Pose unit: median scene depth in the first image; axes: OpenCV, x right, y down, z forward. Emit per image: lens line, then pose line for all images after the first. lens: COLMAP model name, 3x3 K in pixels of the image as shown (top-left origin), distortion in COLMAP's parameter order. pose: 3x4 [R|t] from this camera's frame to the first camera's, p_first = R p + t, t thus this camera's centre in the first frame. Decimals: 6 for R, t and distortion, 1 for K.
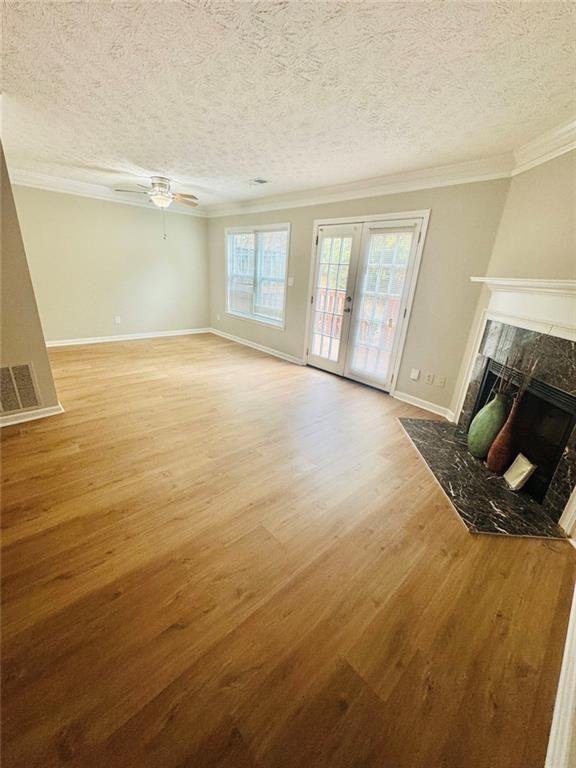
lens RADIAL K [[306.3, 0, 289.6], [0, 306.3, 384.7], [0, 0, 1]] dist [-0.000852, -0.000289]
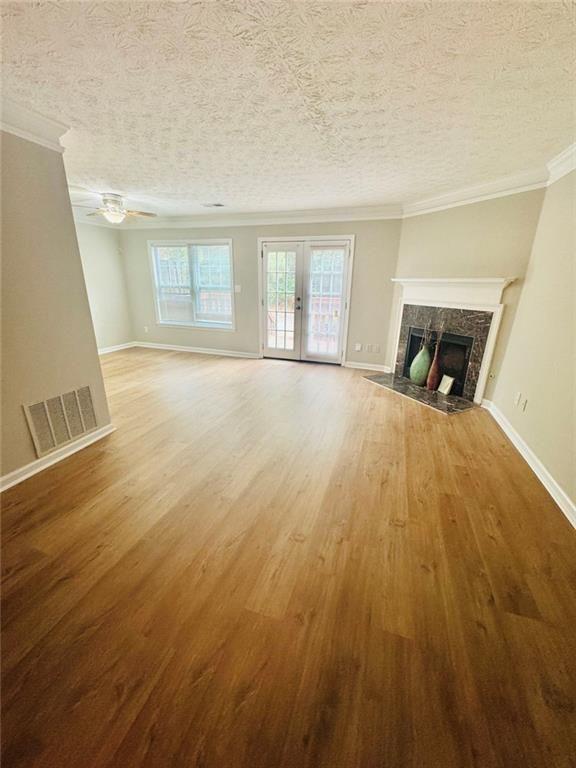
lens RADIAL K [[306.3, 0, 289.6], [0, 306.3, 384.7], [0, 0, 1]] dist [-0.000852, -0.000289]
pose [[0.877934, -0.198071, 0.435890, -0.537384], [0.202153, 0.978634, 0.037536, 0.019405], [-0.434012, 0.055162, 0.899217, -0.142543]]
